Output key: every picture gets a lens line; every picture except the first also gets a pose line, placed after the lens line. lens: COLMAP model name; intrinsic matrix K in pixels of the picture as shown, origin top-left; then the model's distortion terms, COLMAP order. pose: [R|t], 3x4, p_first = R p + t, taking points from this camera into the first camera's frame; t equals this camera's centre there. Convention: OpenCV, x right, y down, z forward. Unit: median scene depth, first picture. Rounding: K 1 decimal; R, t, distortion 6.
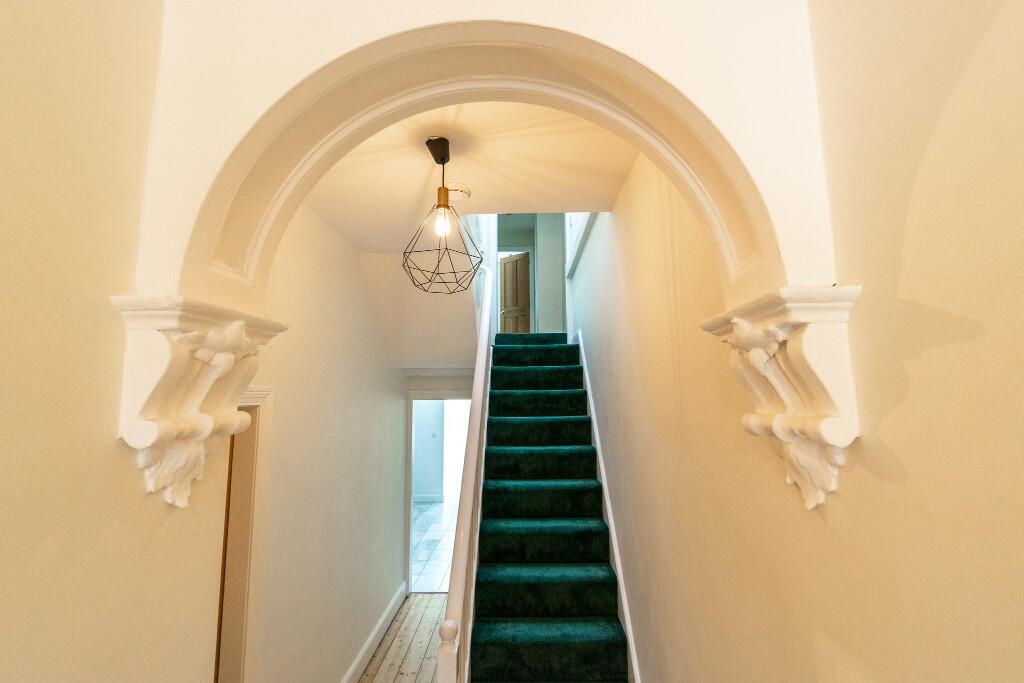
lens RADIAL K [[451.3, 0, 513.7], [0, 451.3, 340.8], [0, 0, 1]] dist [0.000699, -0.000534]
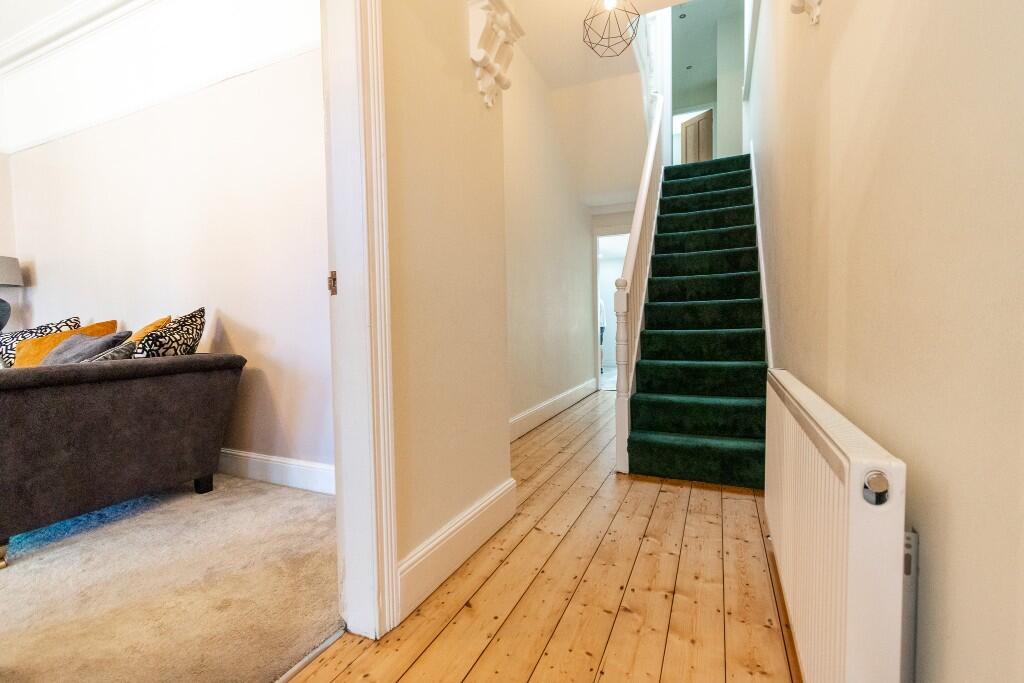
lens RADIAL K [[451.3, 0, 514.5], [0, 451.3, 341.8], [0, 0, 1]] dist [0.000699, -0.000534]
pose [[0.918754, 0.005880, -0.394787, 0.068015], [0.056312, 0.987716, 0.145761, 0.308096], [0.390794, -0.156150, 0.907137, -0.299092]]
